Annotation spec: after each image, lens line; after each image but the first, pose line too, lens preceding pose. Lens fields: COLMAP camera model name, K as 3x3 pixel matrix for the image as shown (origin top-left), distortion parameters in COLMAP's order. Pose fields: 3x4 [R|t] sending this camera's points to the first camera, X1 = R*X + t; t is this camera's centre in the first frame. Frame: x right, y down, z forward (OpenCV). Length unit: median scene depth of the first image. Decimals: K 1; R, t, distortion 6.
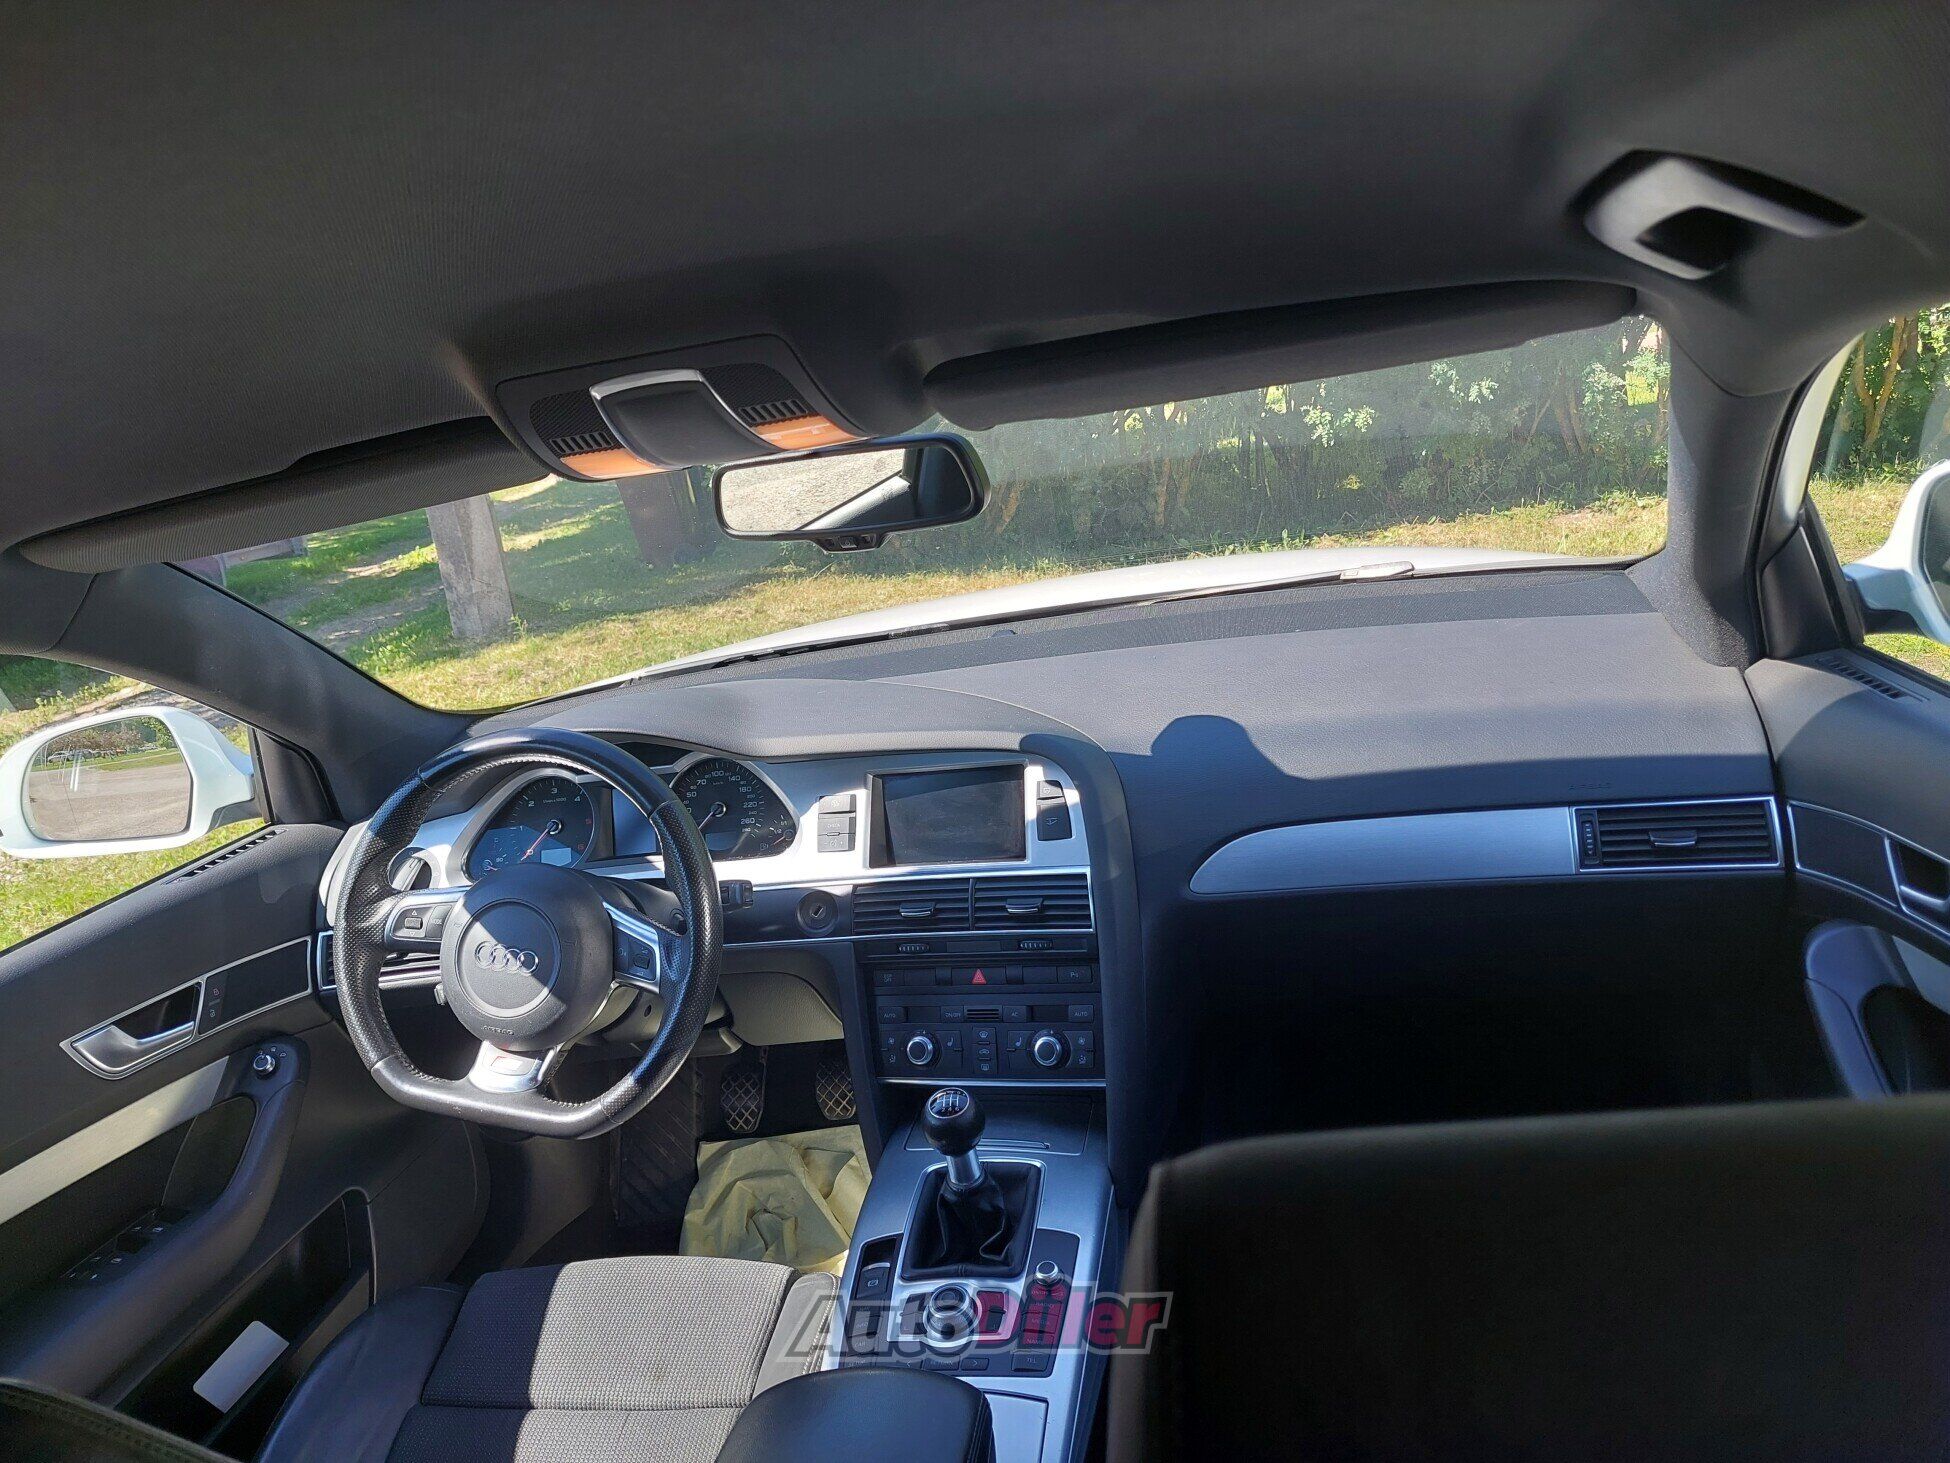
lens RADIAL K [[1409.7, 0, 976.8], [0, 1409.7, 724.2], [0, 0, 1]] dist [0.040997, -0.017033]
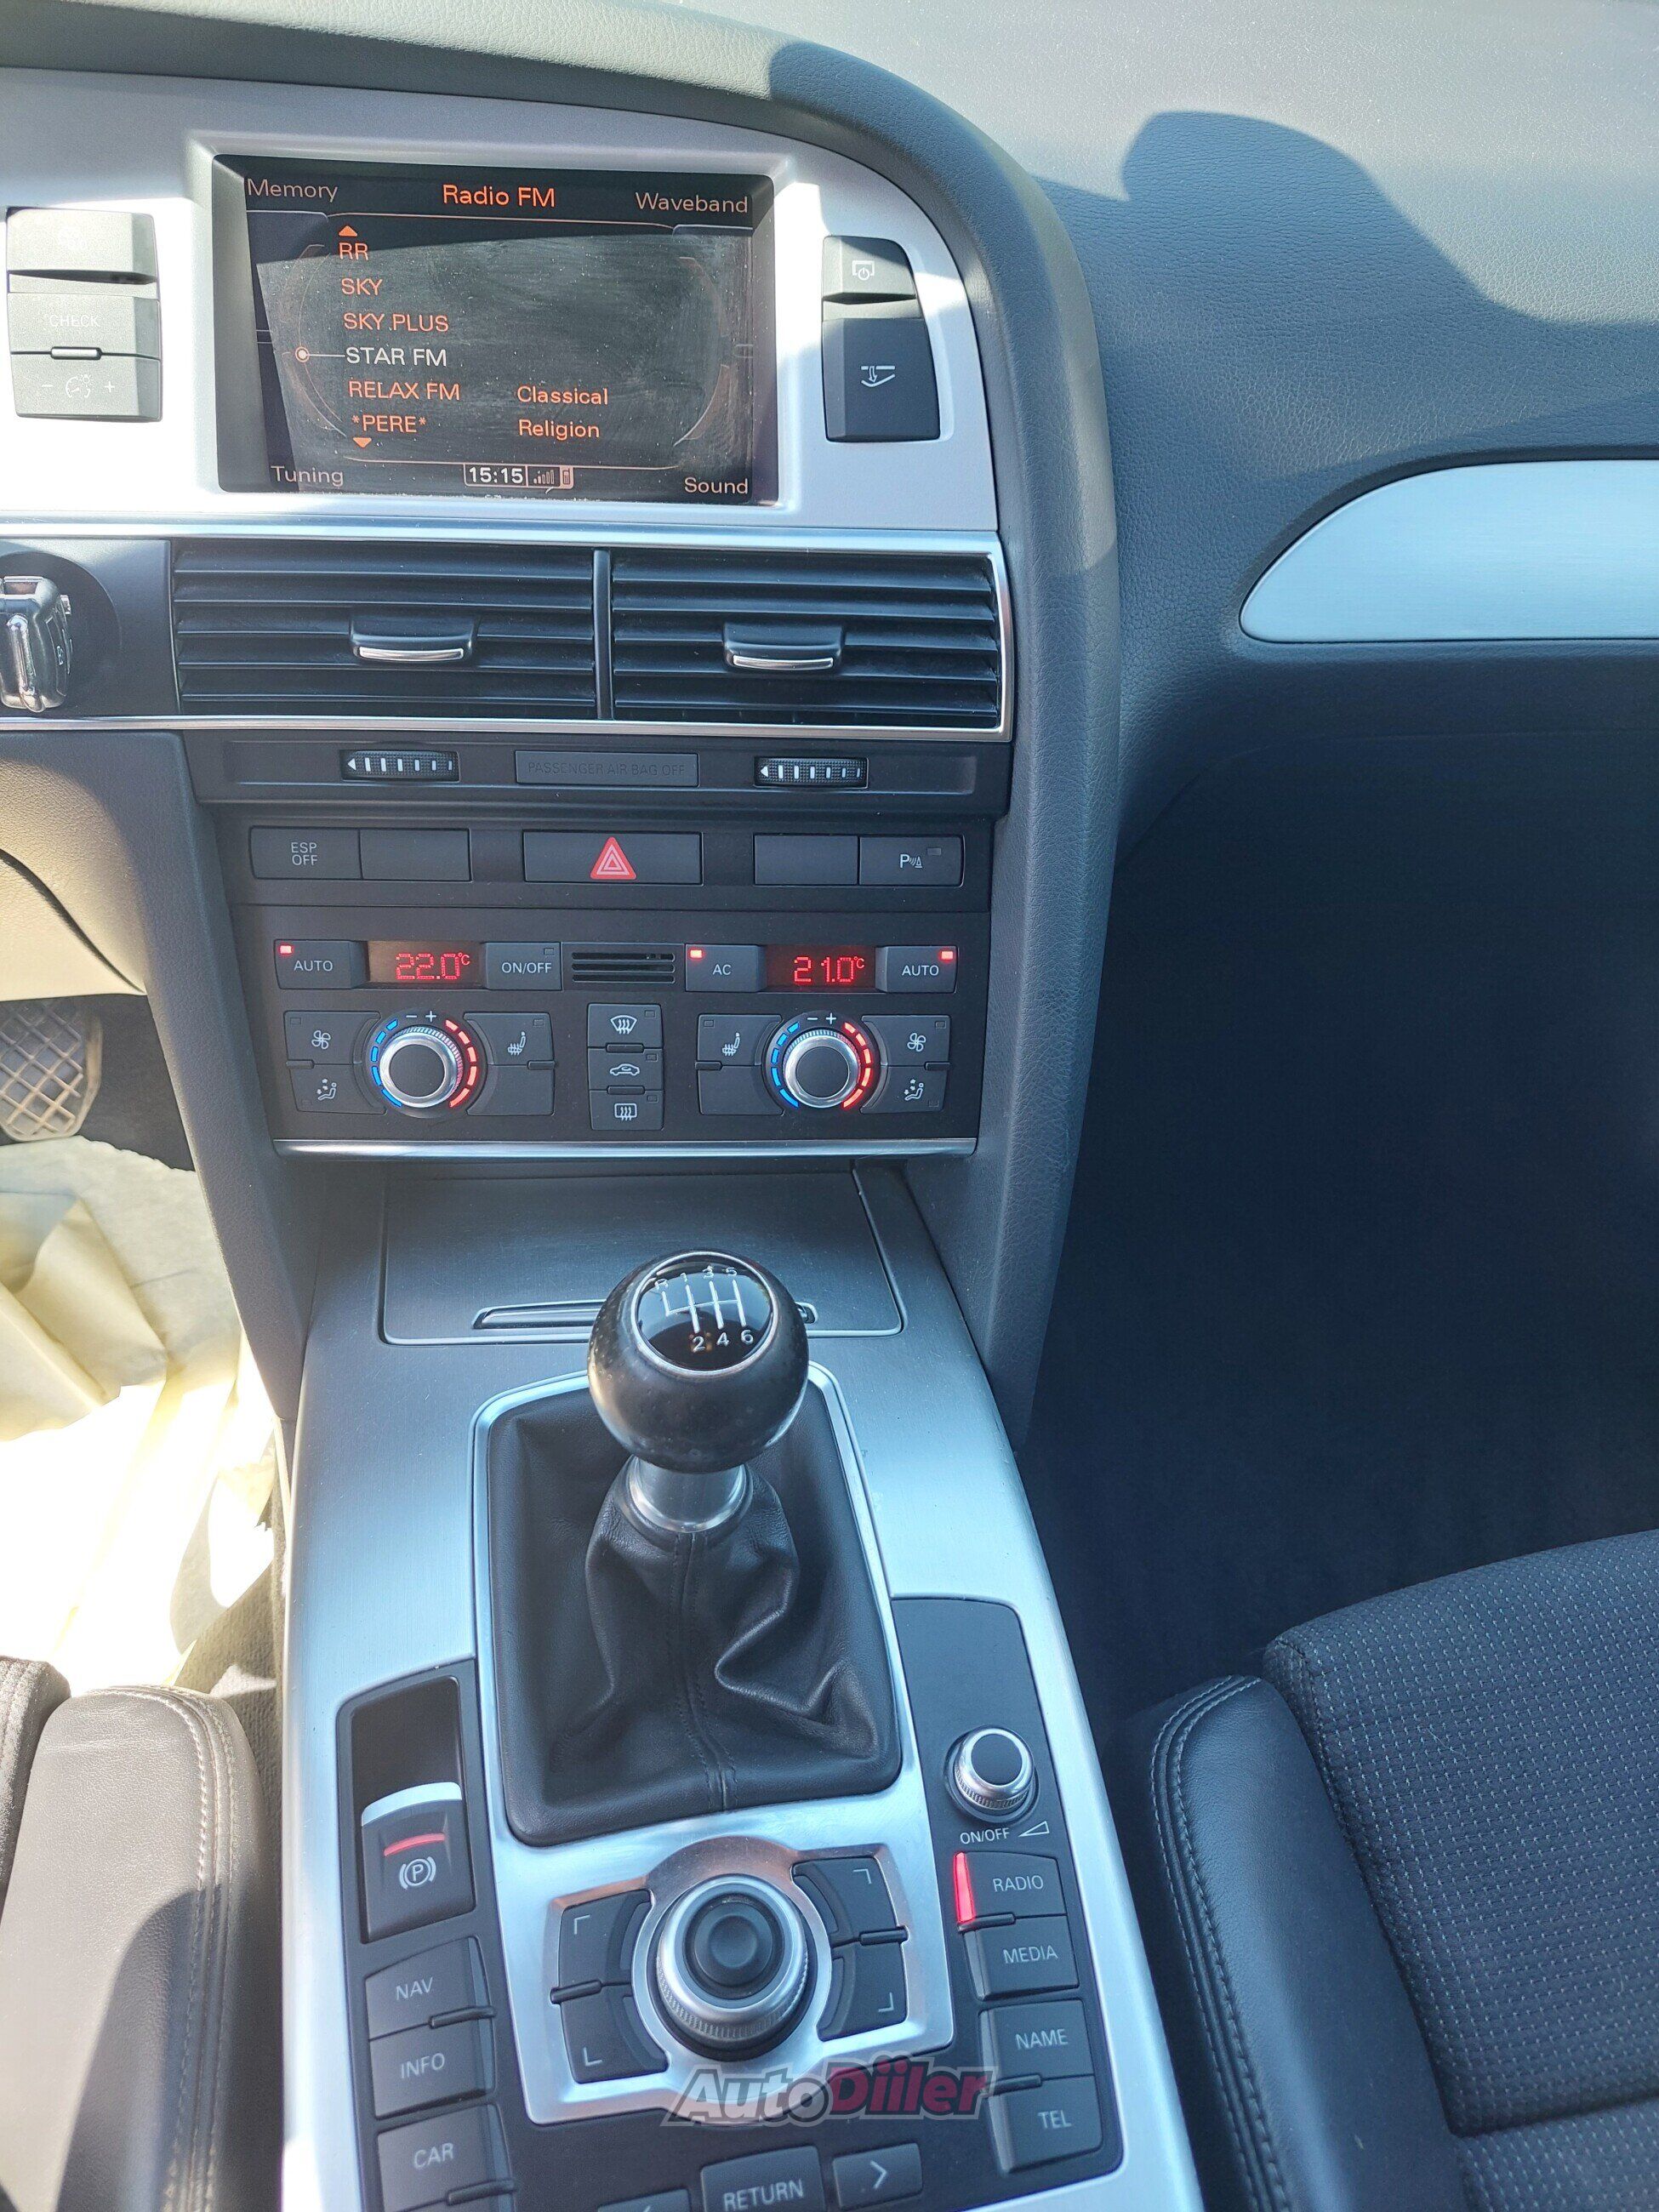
lens RADIAL K [[1599.1, 0, 843.3], [0, 1599.1, 1121.3], [0, 0, 1]] dist [0.040997, -0.017033]
pose [[0.910596, -0.049705, 0.410298, -0.108196], [-0.095685, 0.940416, 0.326284, 0.107665], [-0.402069, -0.336372, 0.851583, 0.631971]]
